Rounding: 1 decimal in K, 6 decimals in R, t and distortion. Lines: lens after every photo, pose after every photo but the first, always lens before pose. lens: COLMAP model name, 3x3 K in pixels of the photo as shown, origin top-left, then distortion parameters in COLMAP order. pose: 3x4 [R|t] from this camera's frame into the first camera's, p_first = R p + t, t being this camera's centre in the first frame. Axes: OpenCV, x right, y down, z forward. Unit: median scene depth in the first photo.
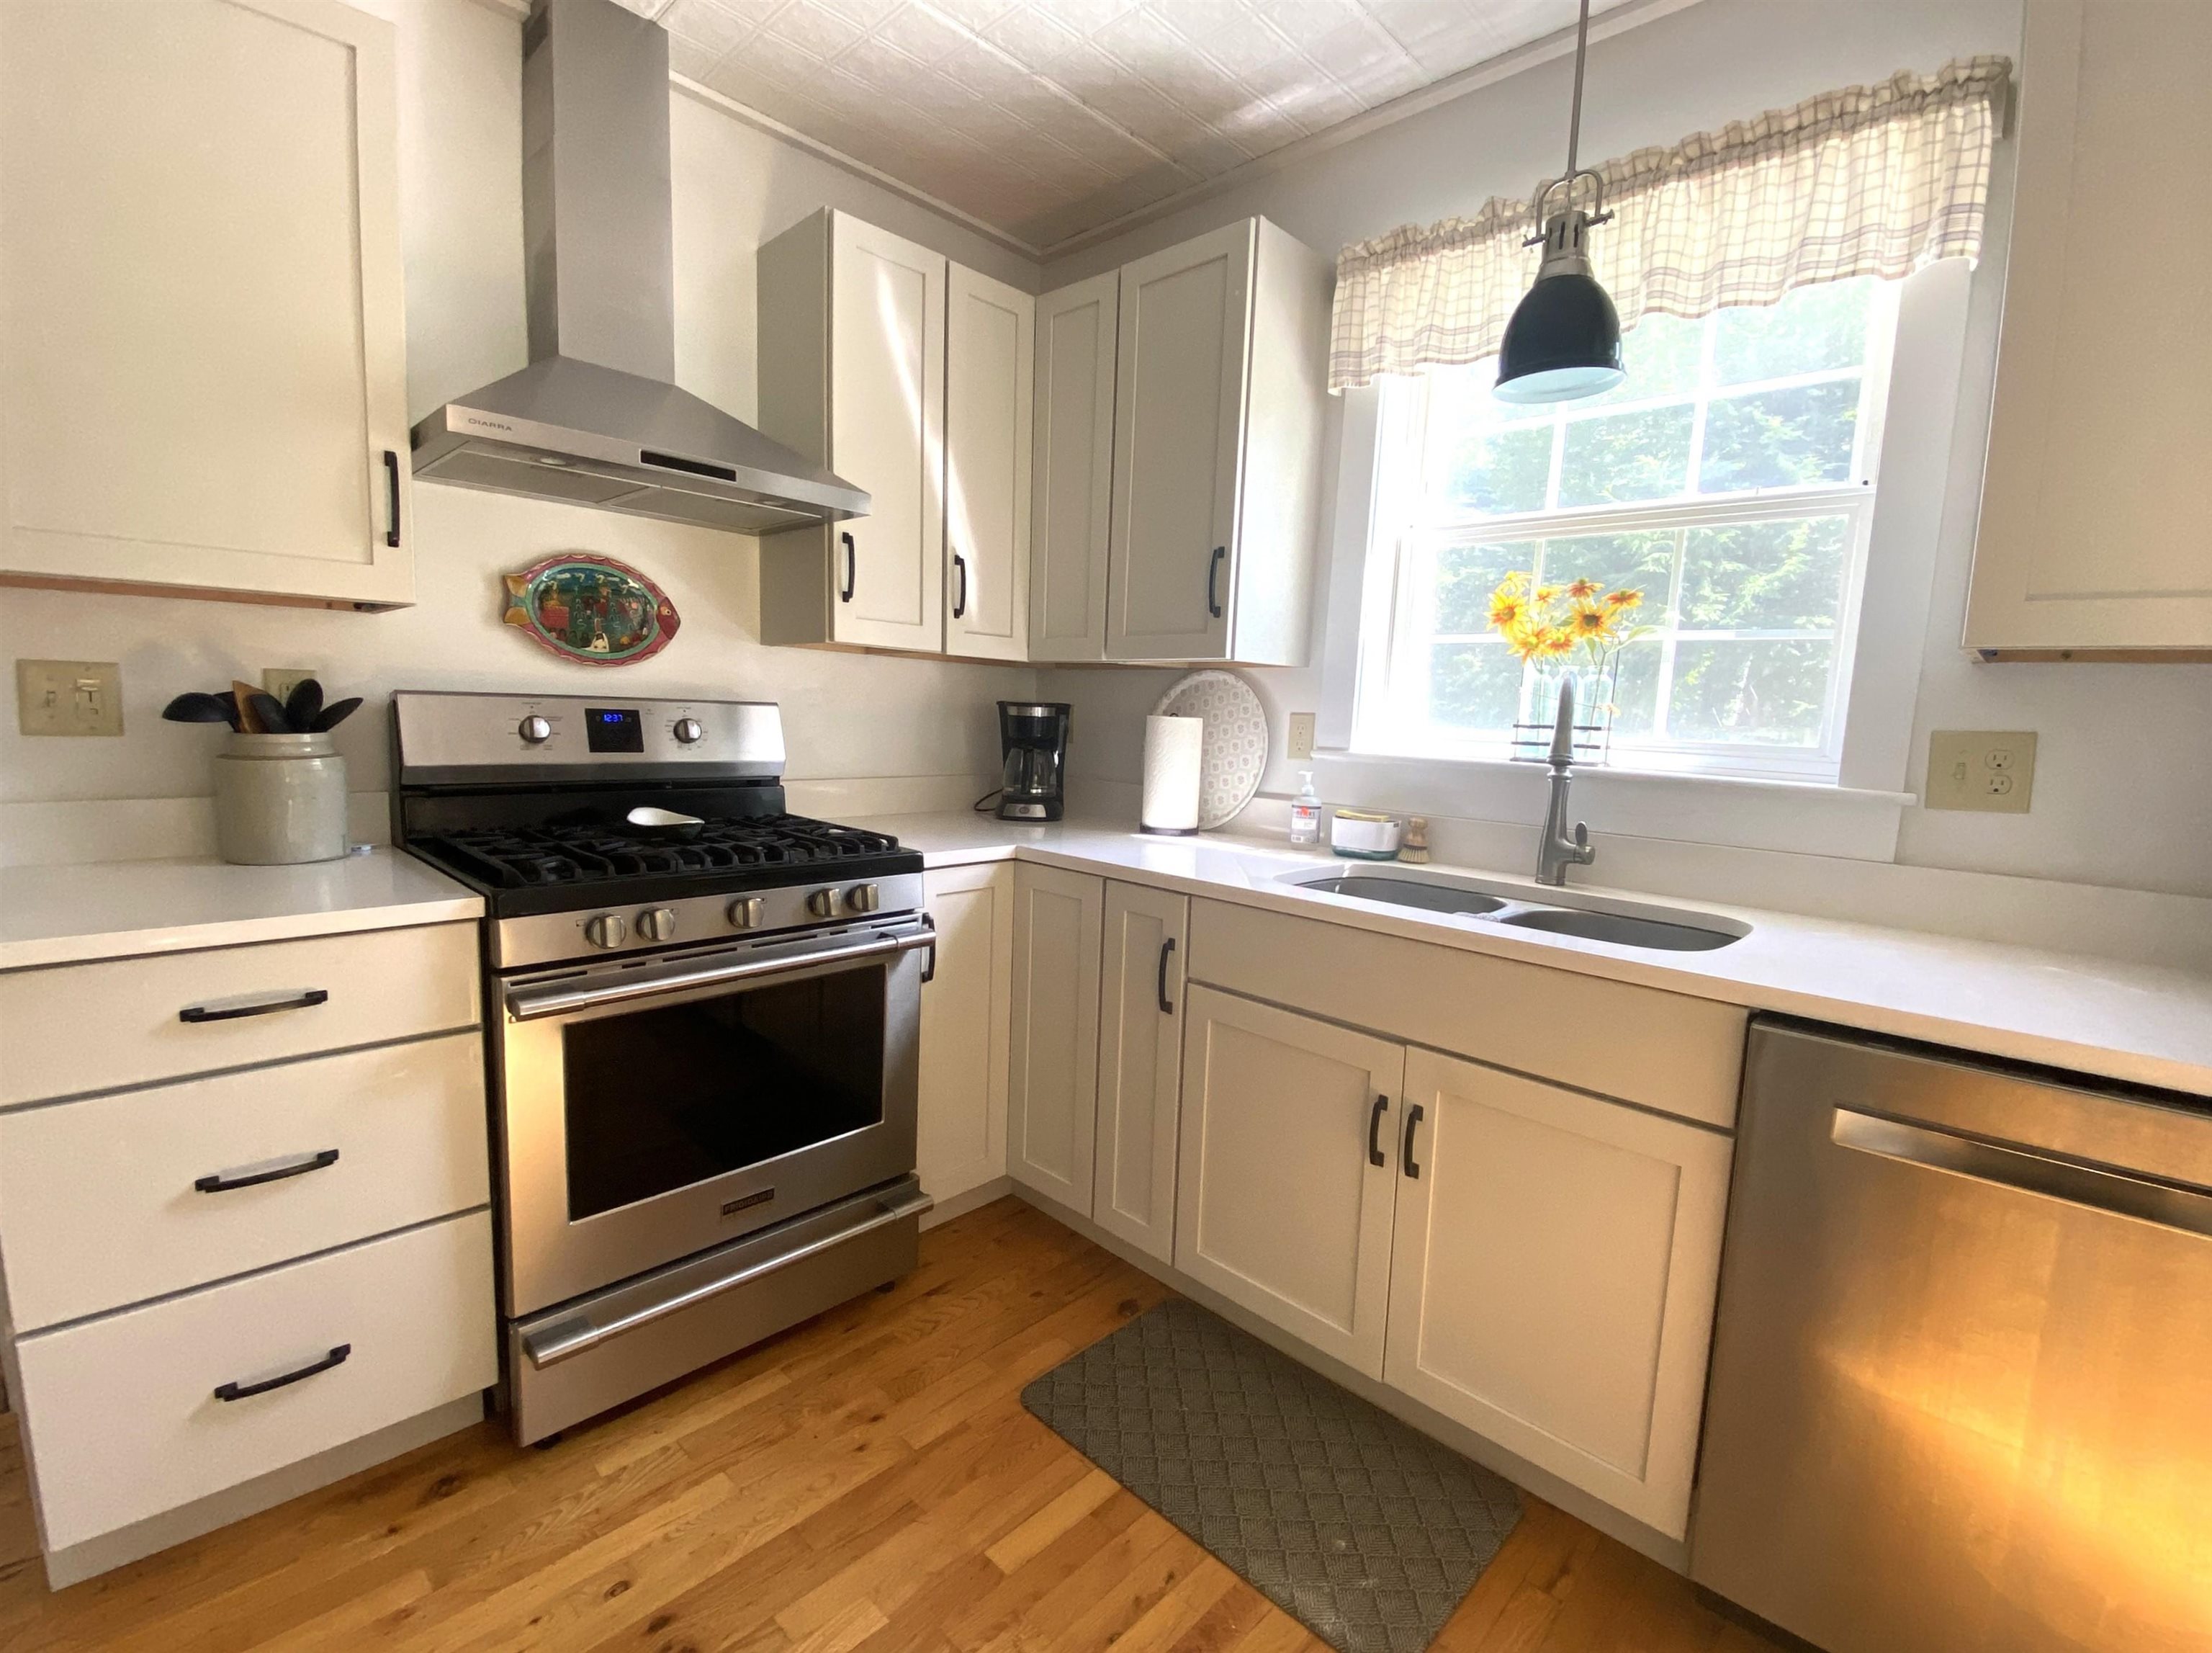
lens RADIAL K [[996.1, 0, 1106.0], [0, 996.1, 826.5], [0, 0, 1]] dist [0.000546, -0.008290]
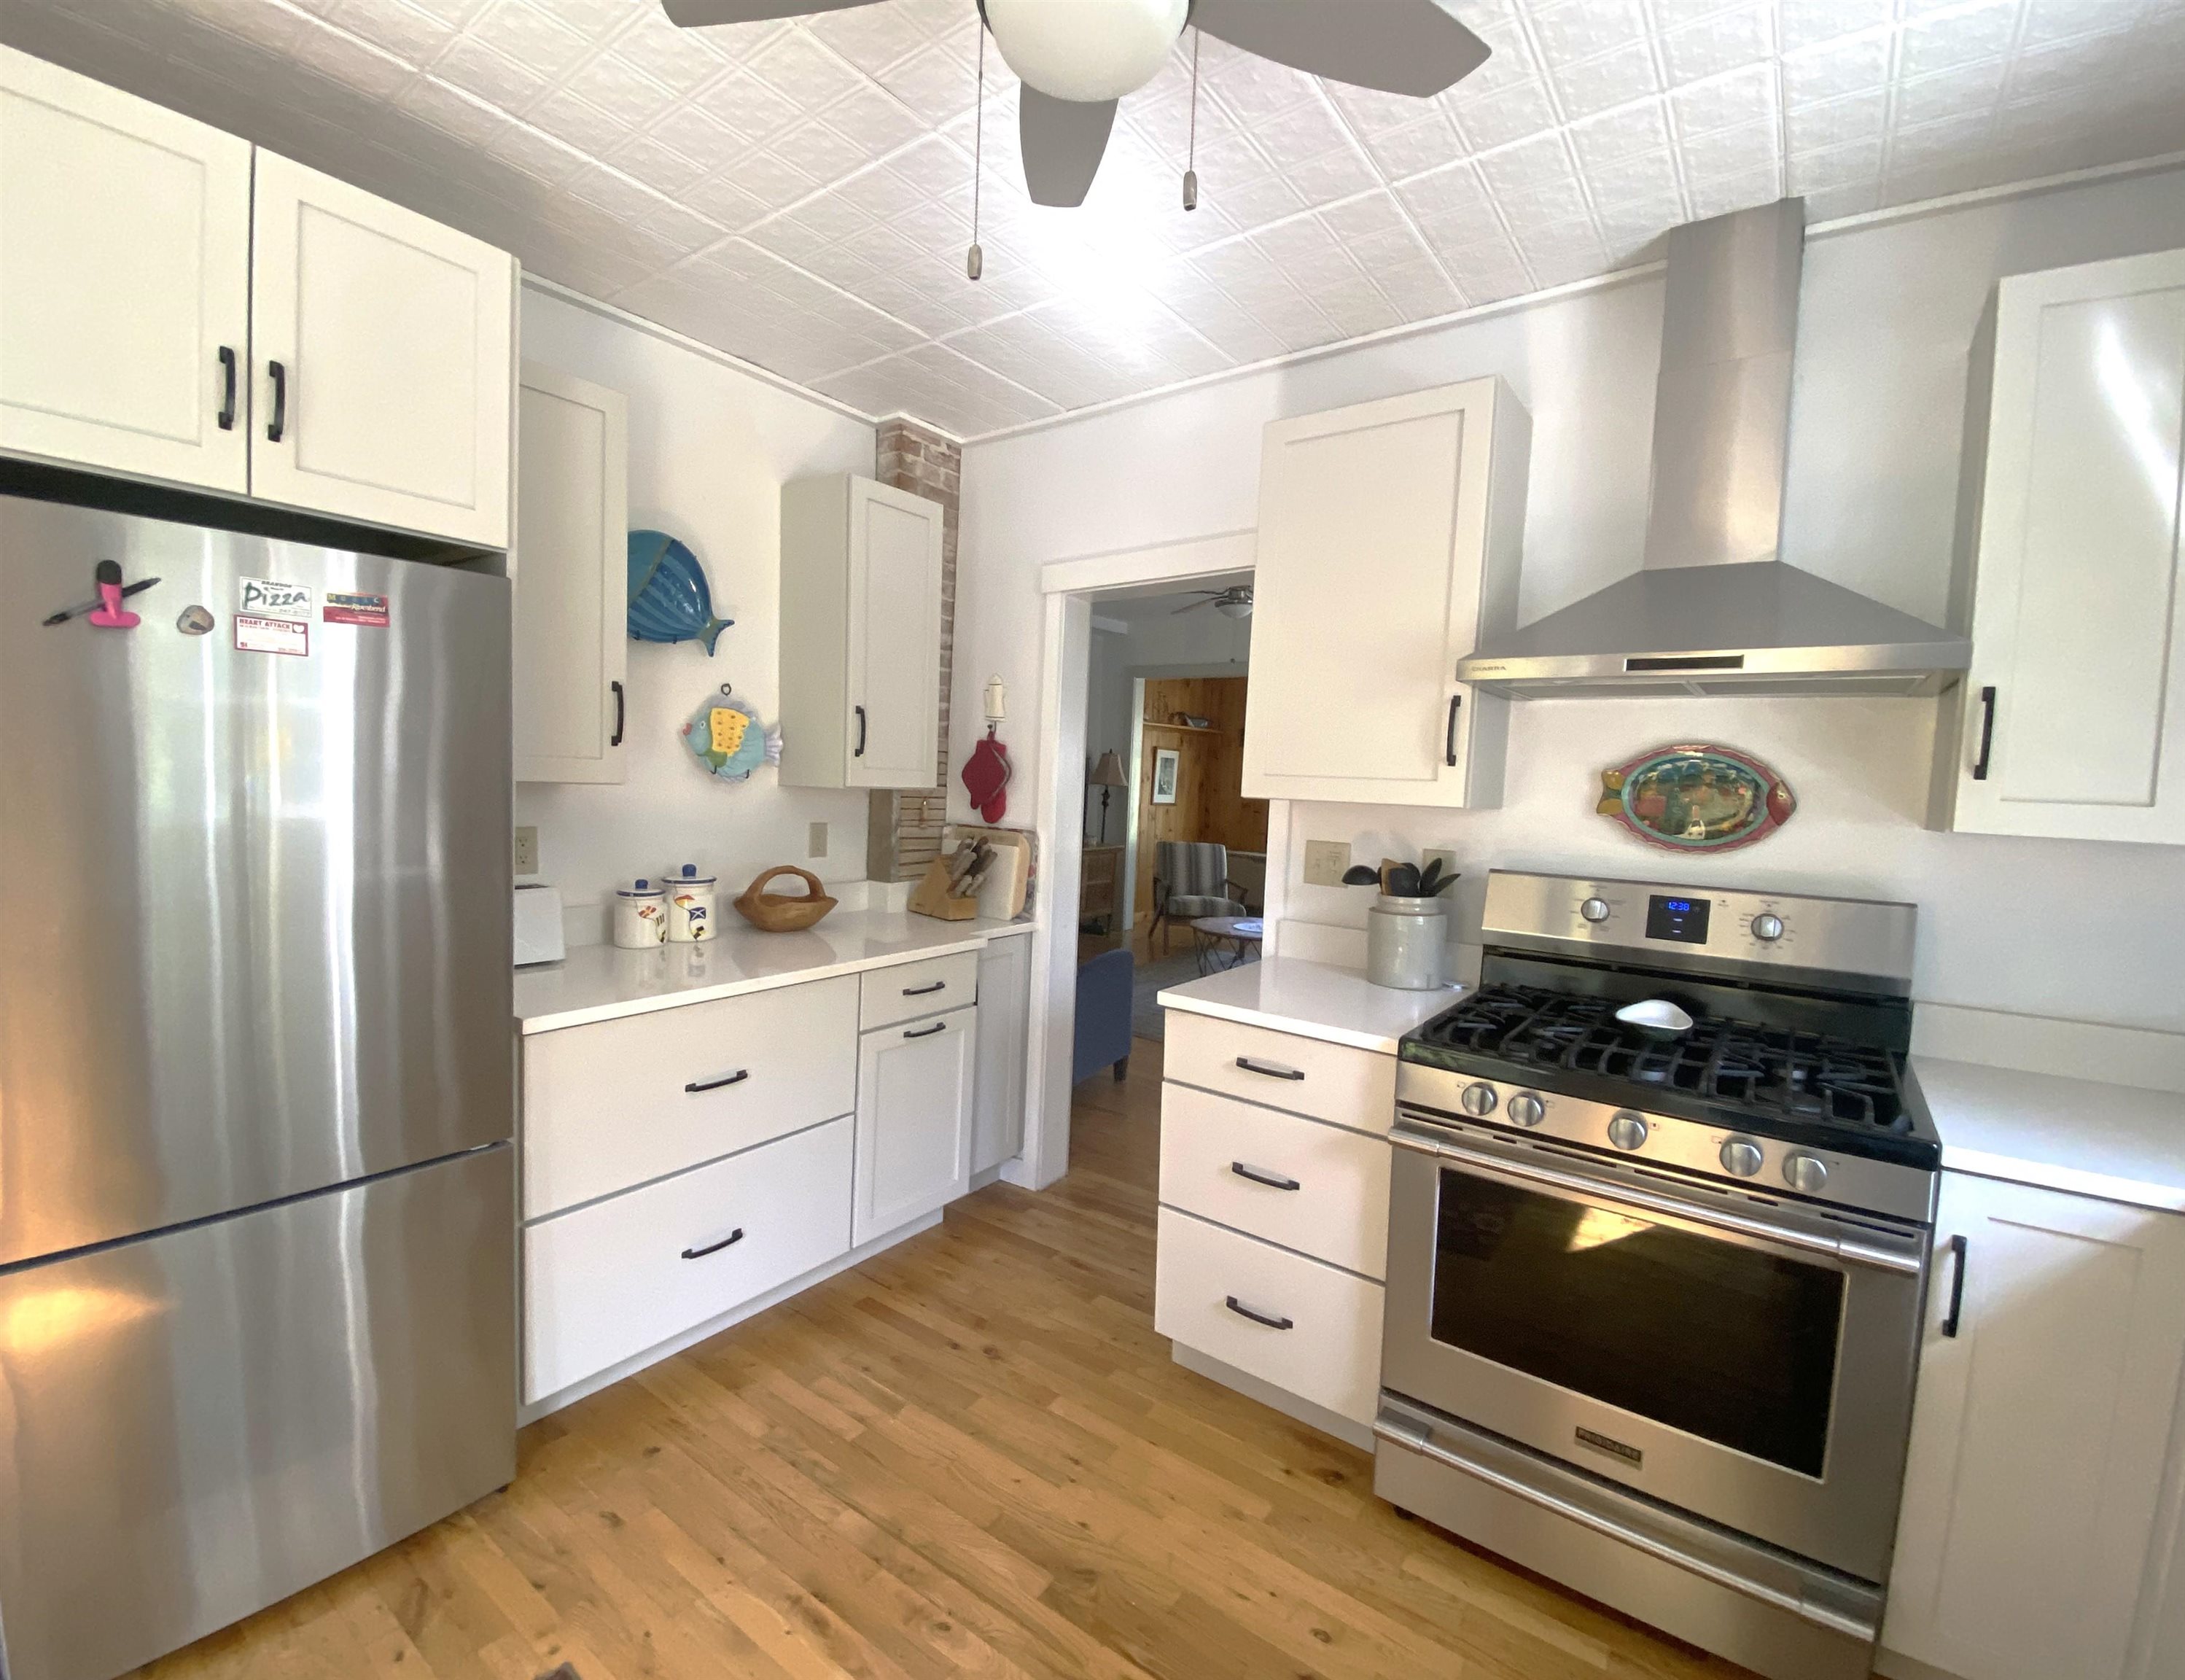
lens RADIAL K [[970.1, 0, 1056.3], [0, 970.1, 835.8], [0, 0, 1]] dist [-0.002923, -0.000898]
pose [[0.118947, 0.031222, -0.992410, 0.387516], [-0.152473, 0.988225, 0.012816, -0.096023], [0.981124, 0.149791, 0.122307, 0.260760]]
